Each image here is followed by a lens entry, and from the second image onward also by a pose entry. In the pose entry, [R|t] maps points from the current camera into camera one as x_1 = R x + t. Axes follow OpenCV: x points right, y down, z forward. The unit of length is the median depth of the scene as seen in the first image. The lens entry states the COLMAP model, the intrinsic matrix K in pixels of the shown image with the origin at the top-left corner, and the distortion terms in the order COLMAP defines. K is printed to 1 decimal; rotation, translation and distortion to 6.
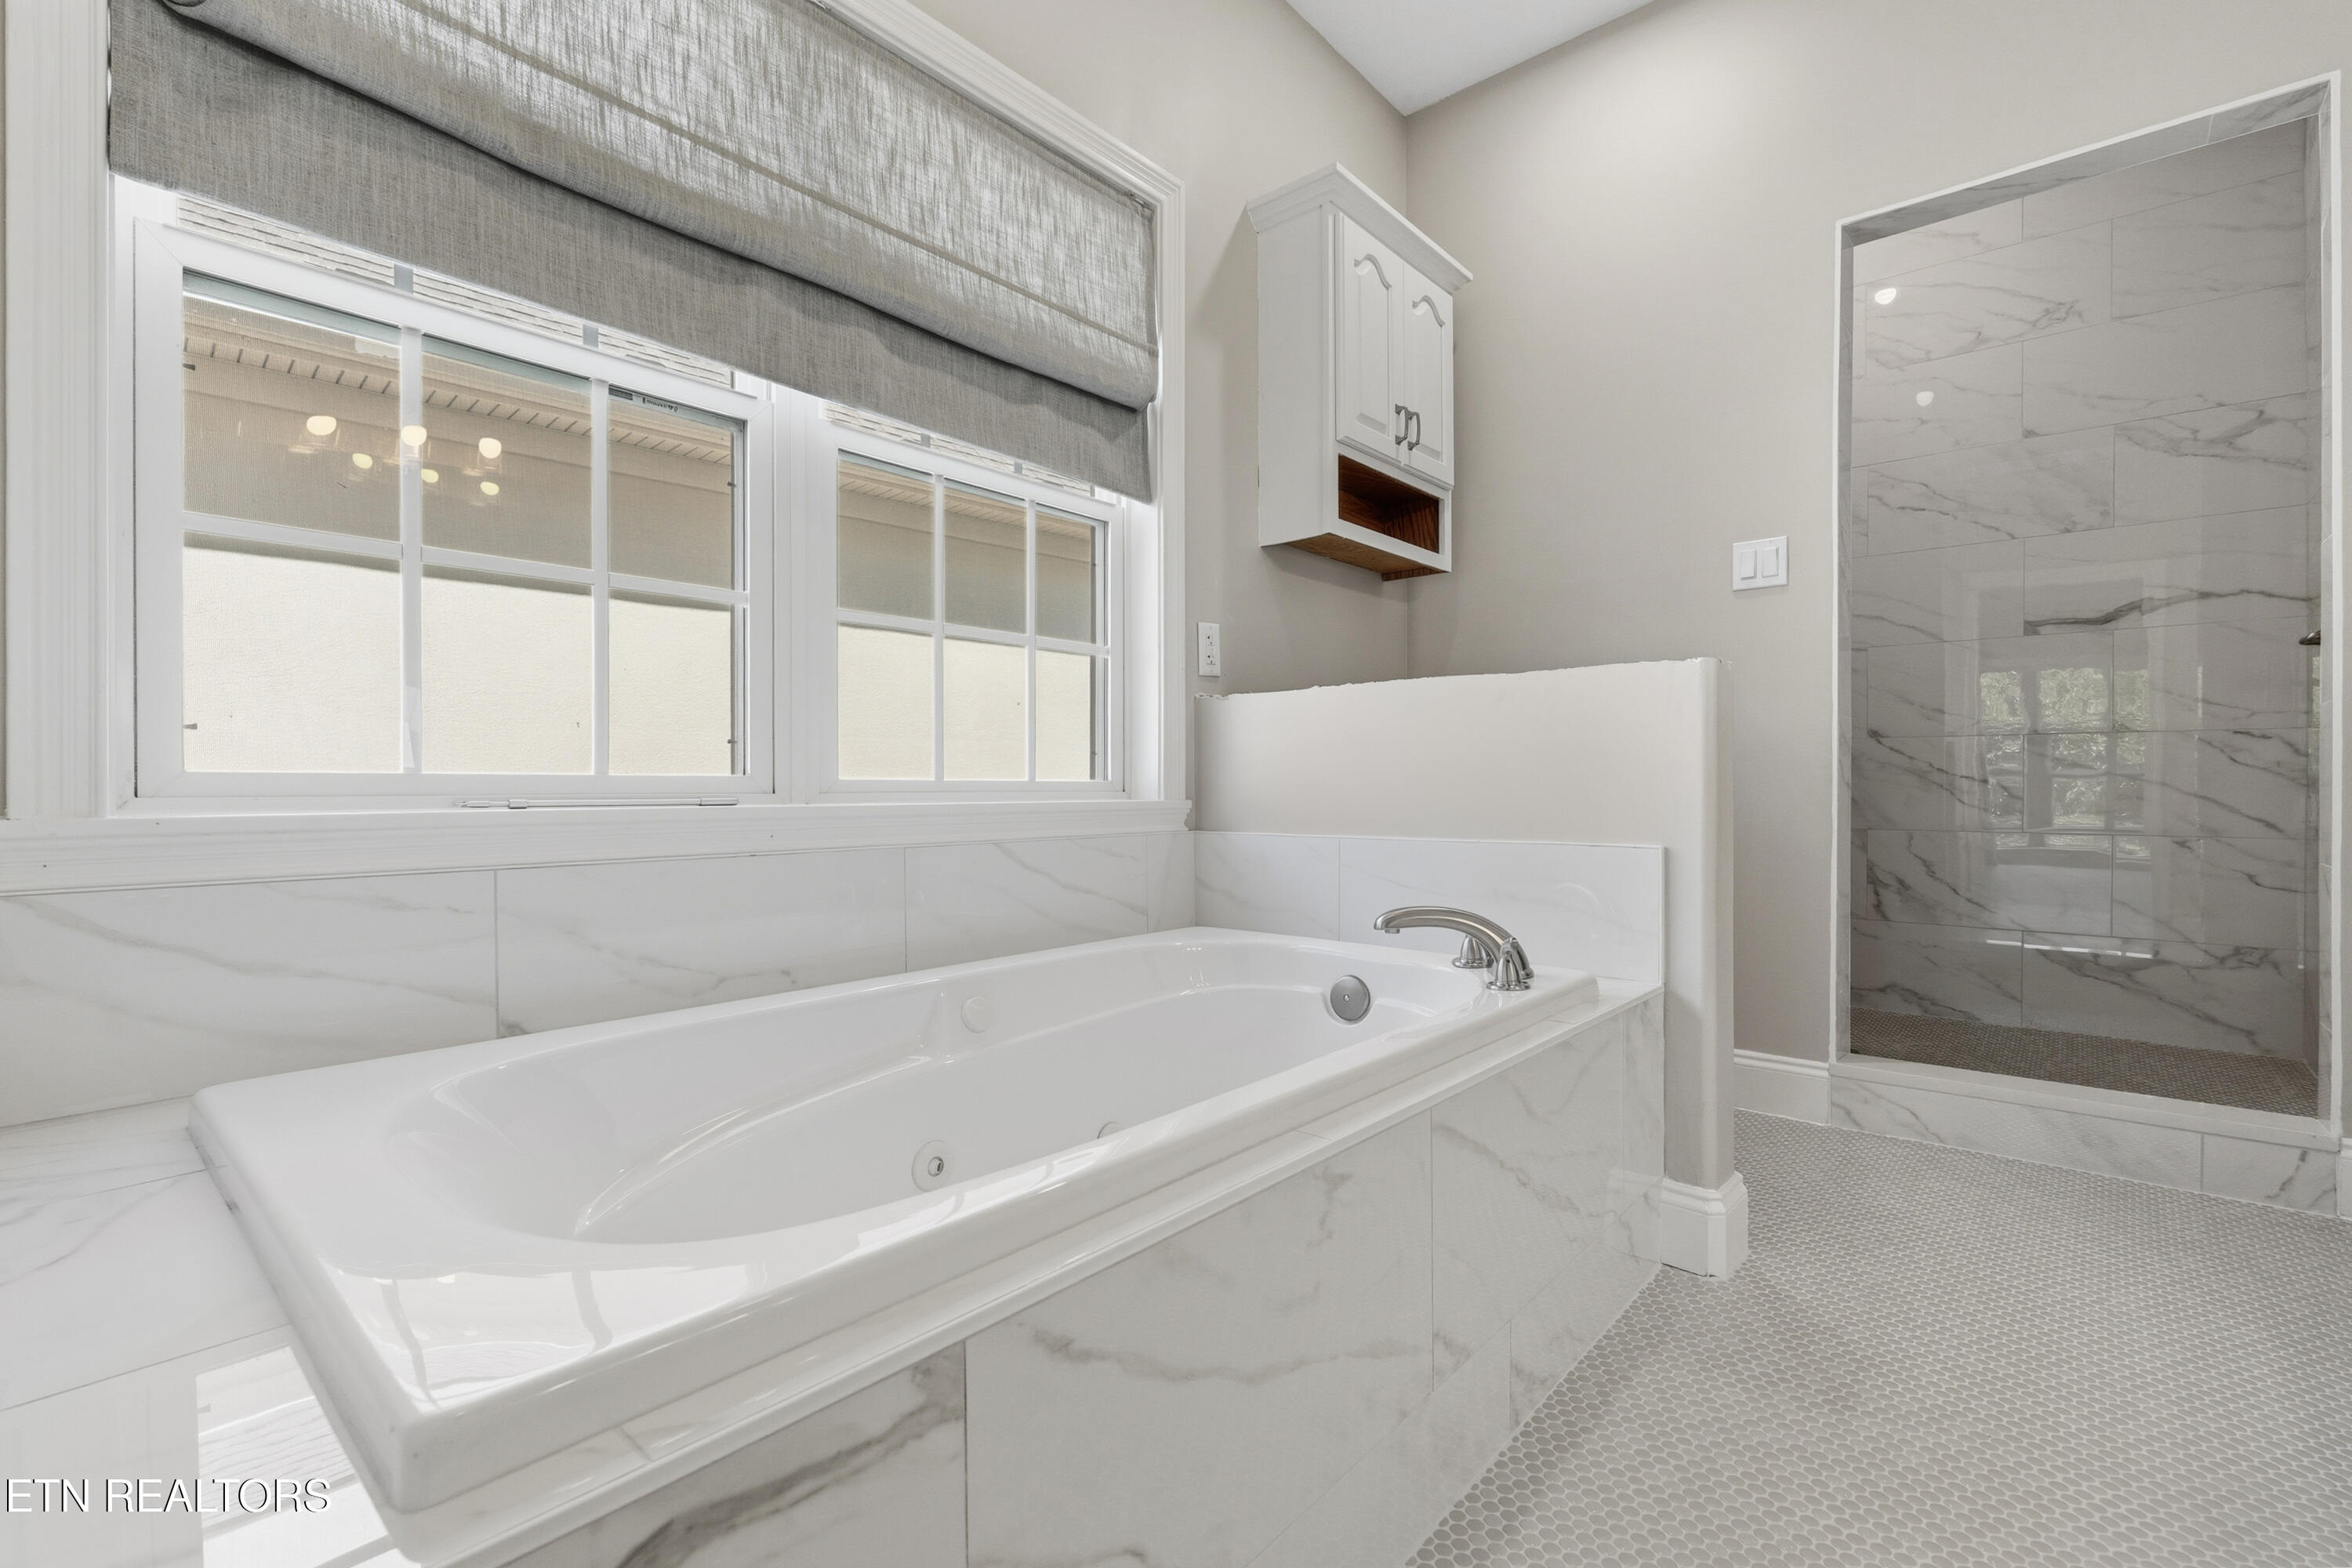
lens RADIAL K [[1046.0, 0, 1162.8], [0, 1046.0, 794.4], [0, 0, 1]] dist [-0.005256, 0.000535]
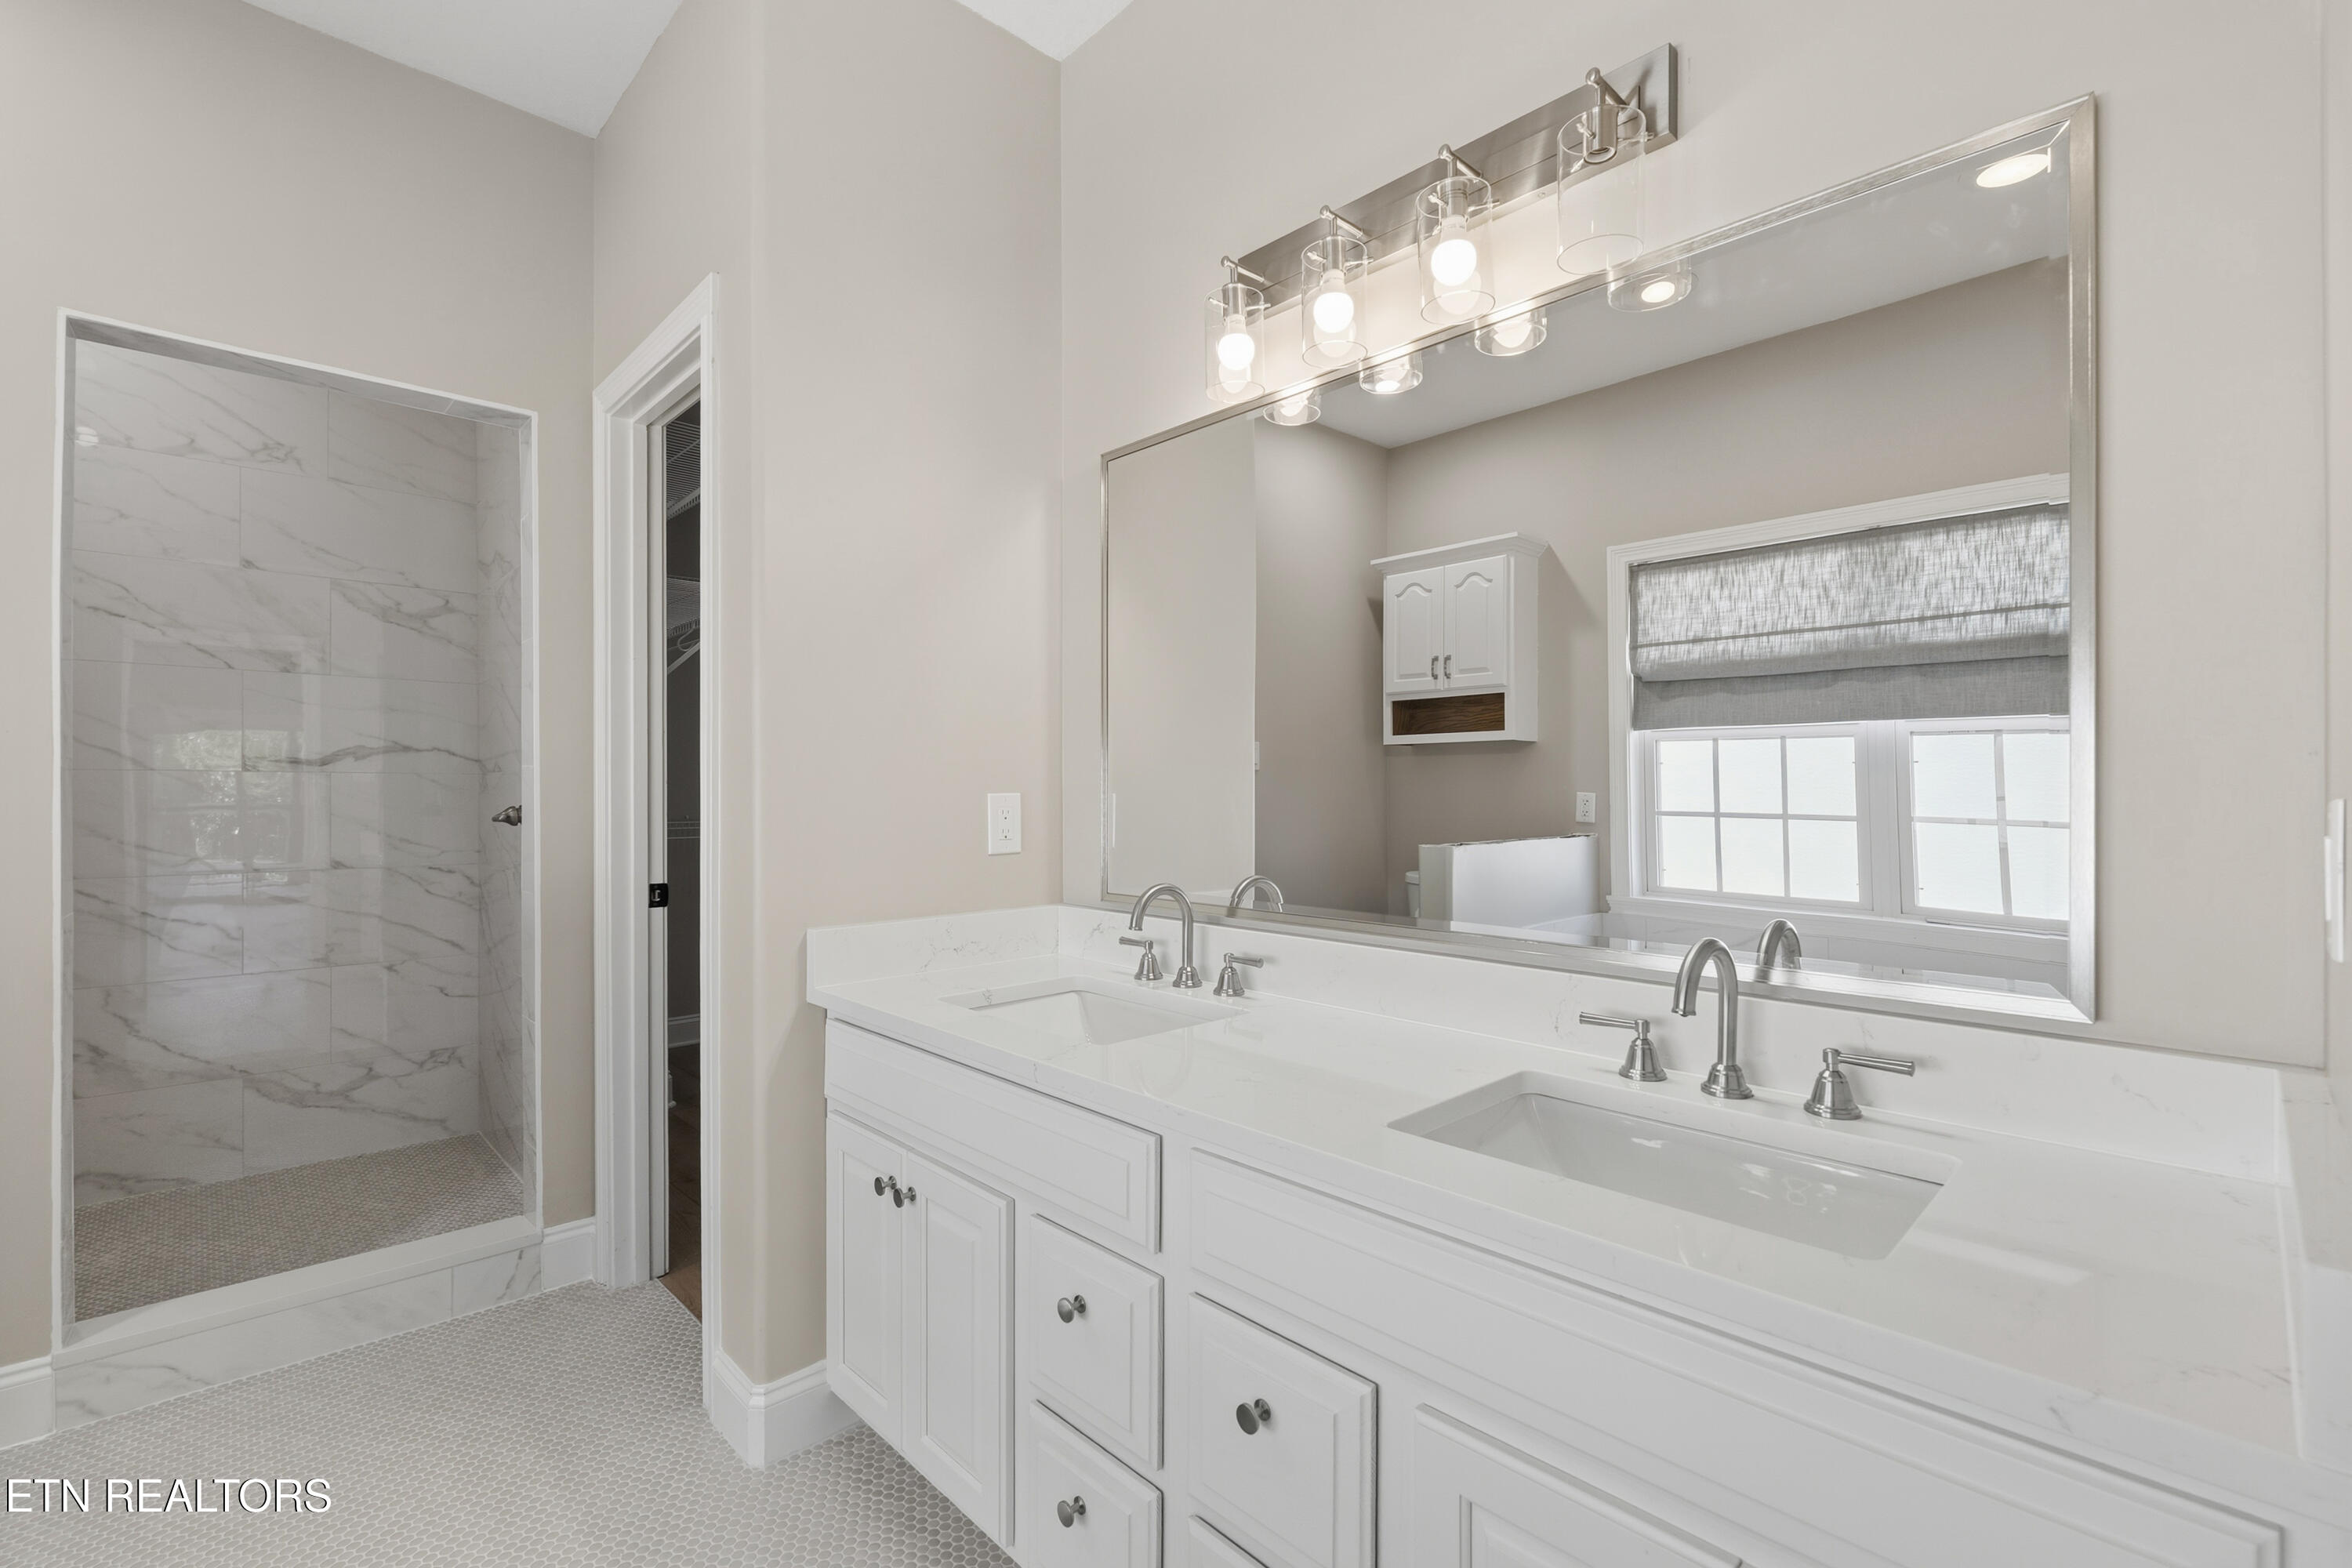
lens RADIAL K [[1046.0, 0, 1172.7], [0, 1046.0, 784.2], [0, 0, 1]] dist [-0.005256, 0.000535]
pose [[0.095053, 0.008017, 0.995440, -0.062101], [0.014100, 0.999856, -0.009399, -0.131920], [-0.995372, 0.014929, 0.094926, 0.053466]]
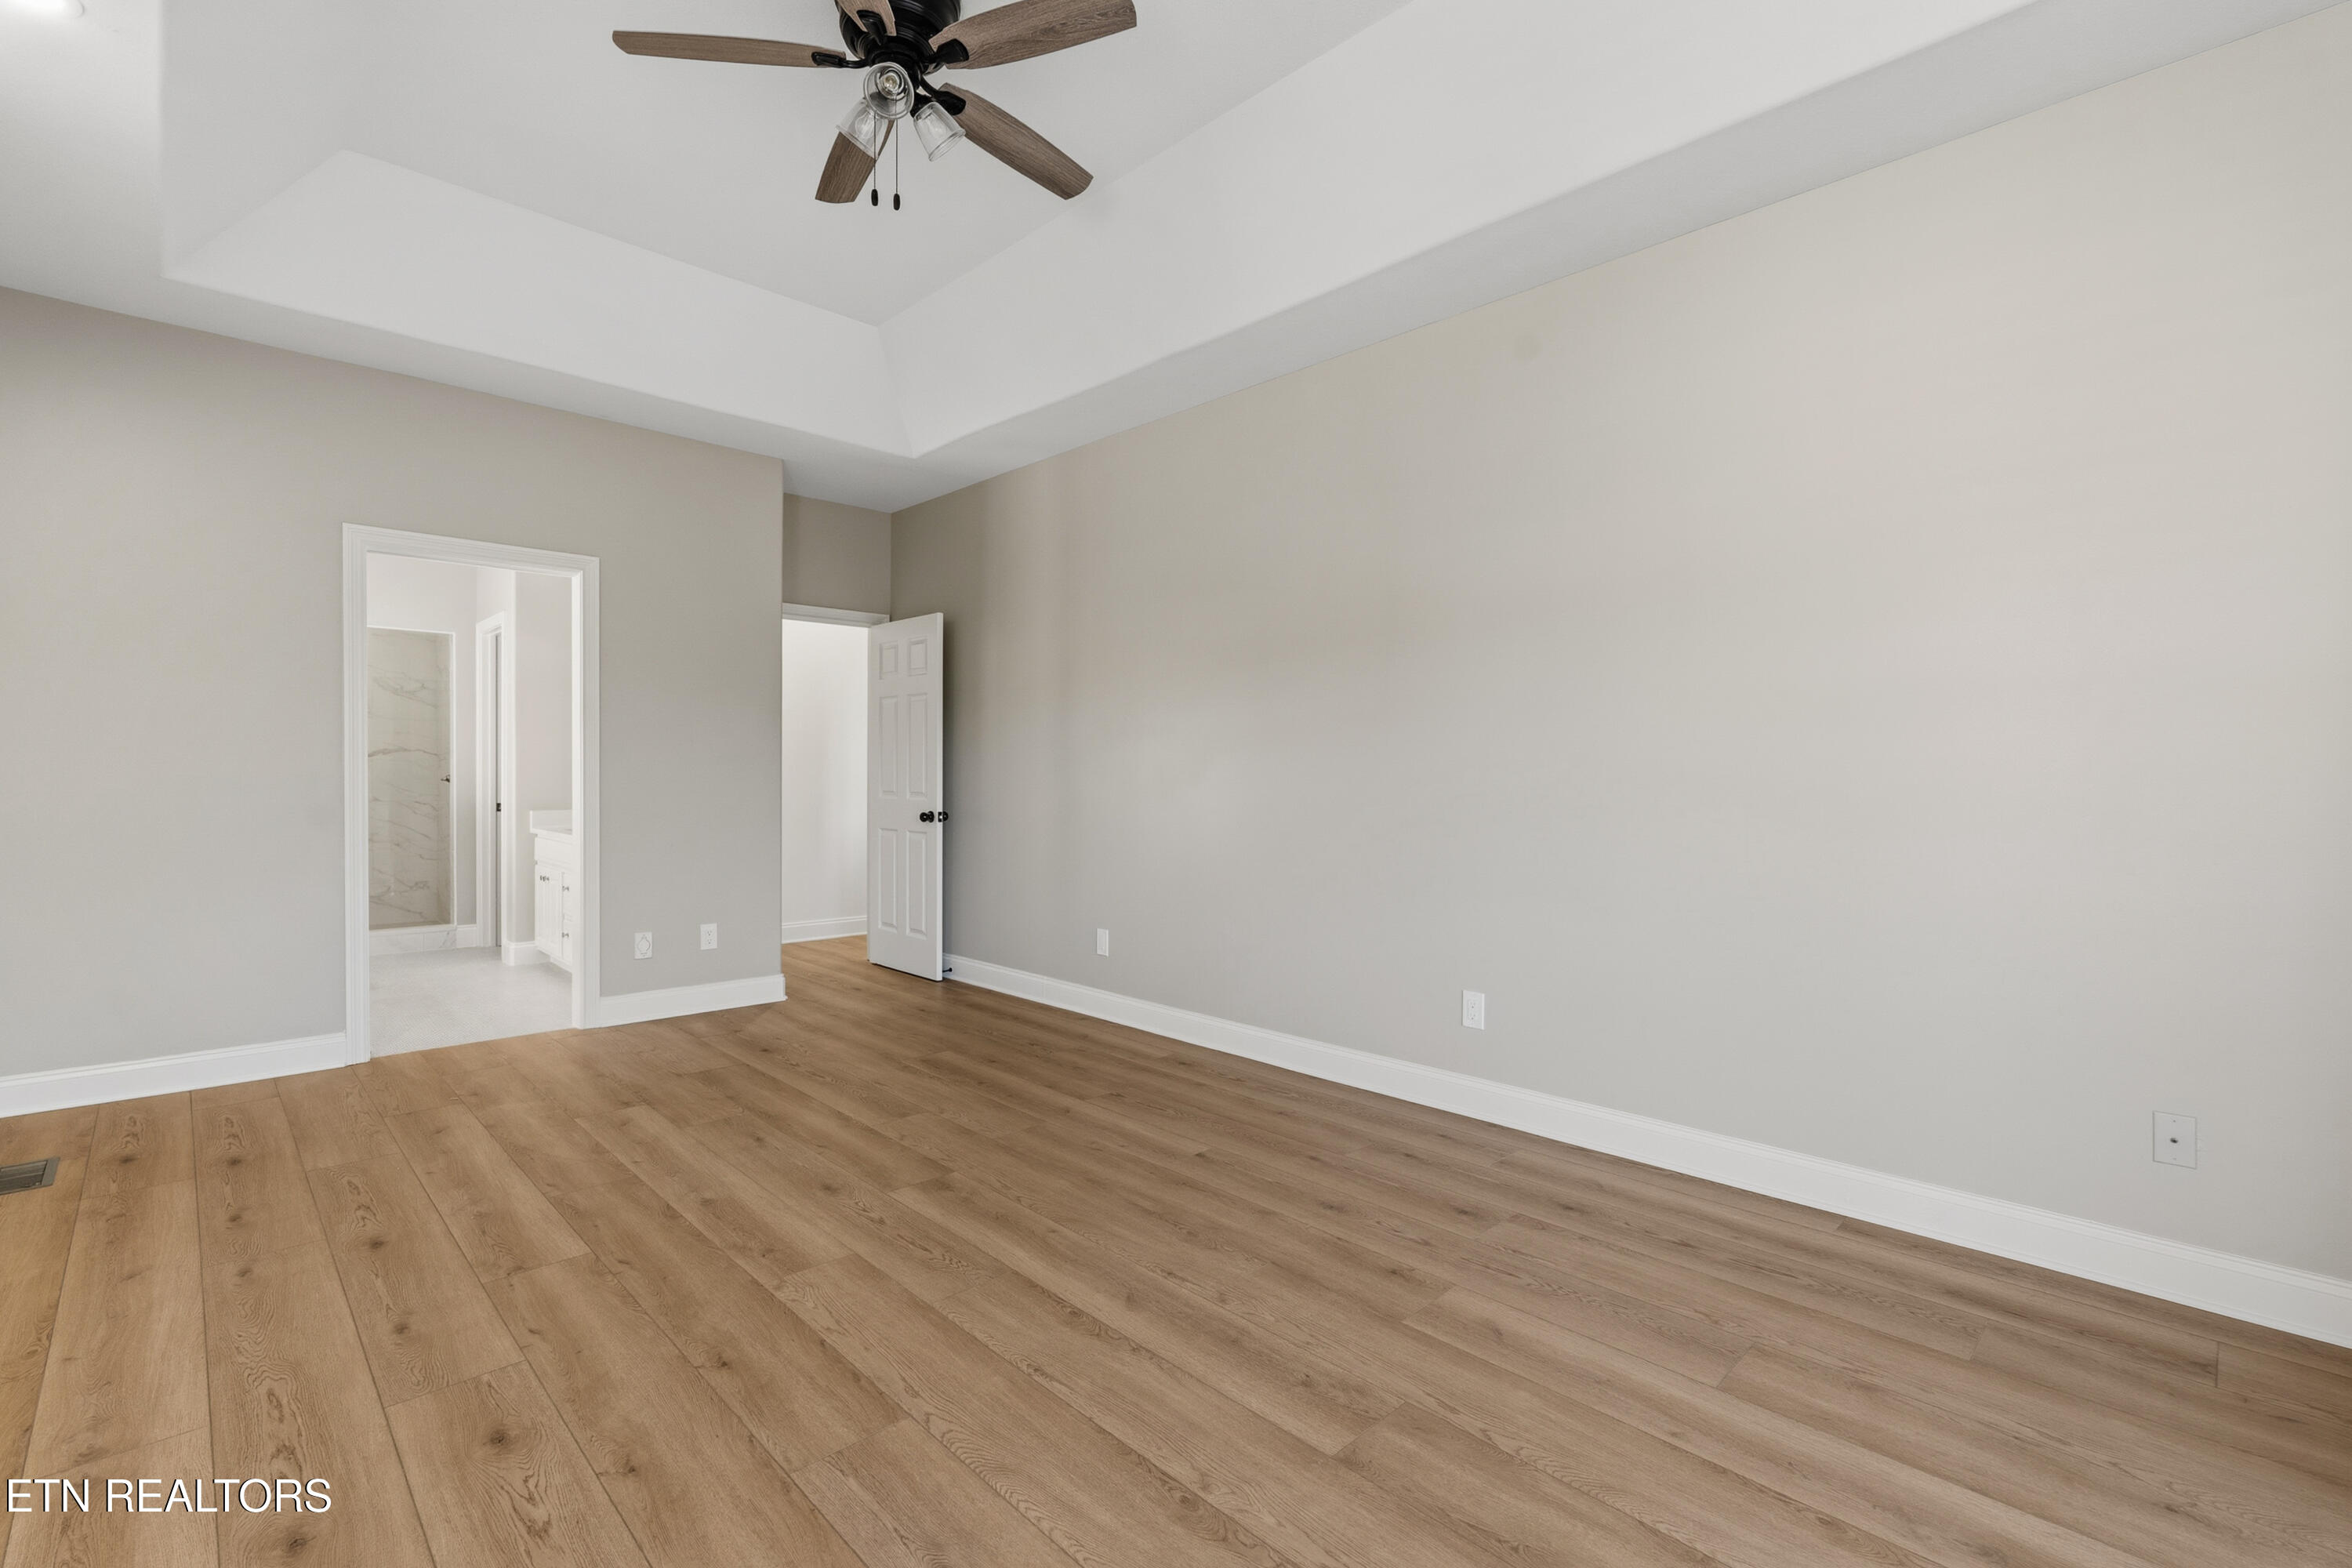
lens RADIAL K [[1046.0, 0, 1181.2], [0, 1046.0, 769.7], [0, 0, 1]] dist [-0.005256, 0.000535]
pose [[0.073696, -0.001294, 0.997280, -1.508230], [0.005339, 0.999985, 0.000903, -0.135181], [-0.997266, 0.005258, 0.073702, -1.169412]]
